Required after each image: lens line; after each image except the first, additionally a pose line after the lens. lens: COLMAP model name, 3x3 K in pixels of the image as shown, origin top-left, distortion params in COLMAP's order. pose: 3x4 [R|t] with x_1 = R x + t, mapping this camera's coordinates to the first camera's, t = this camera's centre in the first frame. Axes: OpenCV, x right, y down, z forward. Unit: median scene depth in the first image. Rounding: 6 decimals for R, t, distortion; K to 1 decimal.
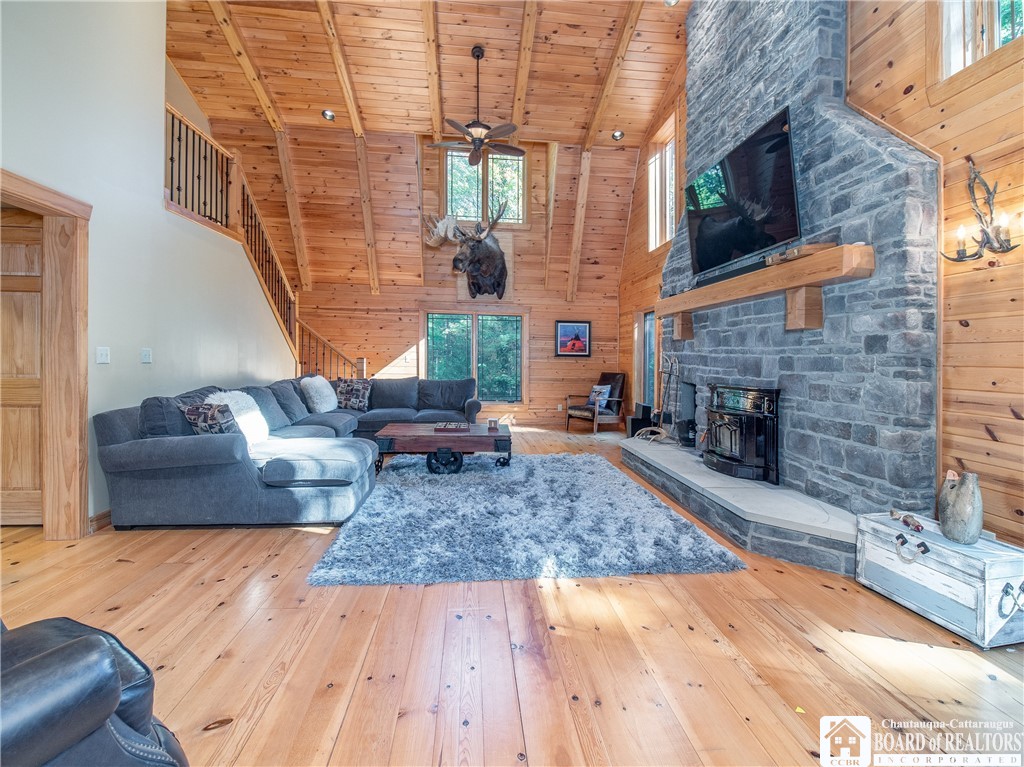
lens RADIAL K [[470.1, 0, 511.8], [0, 470.1, 378.4], [0, 0, 1]] dist [-0.001141, -0.000977]
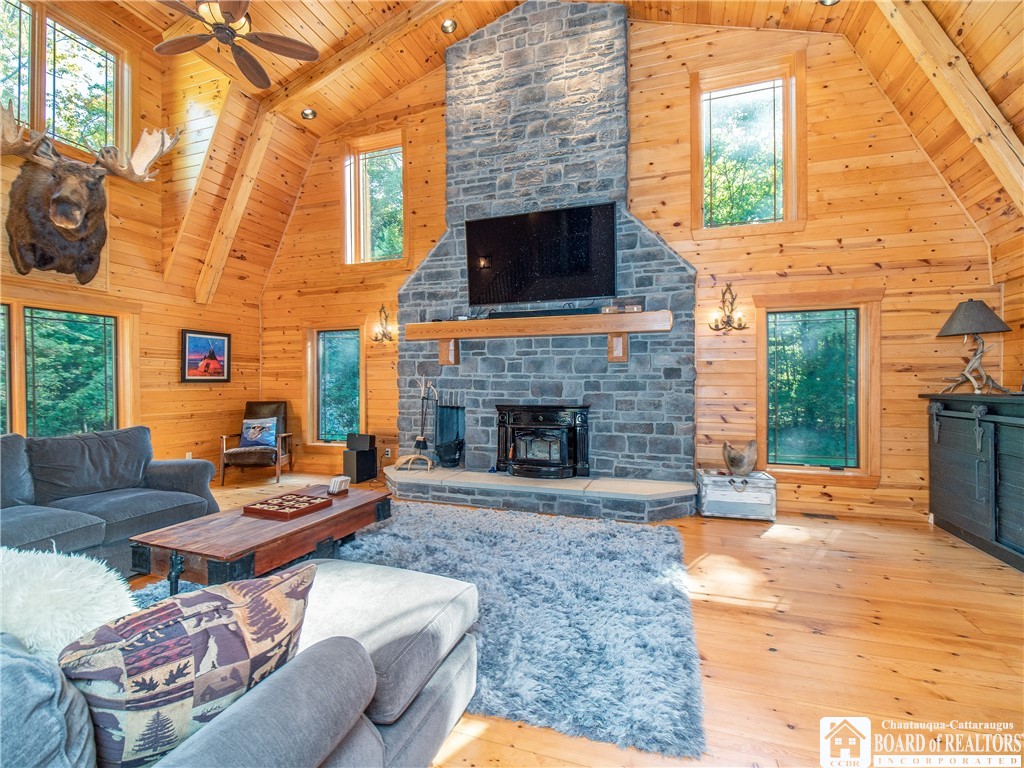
lens RADIAL K [[466.4, 0, 513.0], [0, 466.4, 396.3], [0, 0, 1]] dist [0.000263, -0.001452]
pose [[0.410347, -0.048921, 0.910616, -0.808407], [0.049104, 0.998297, 0.031503, -0.060795], [-0.910606, 0.031788, 0.412051, 0.713637]]
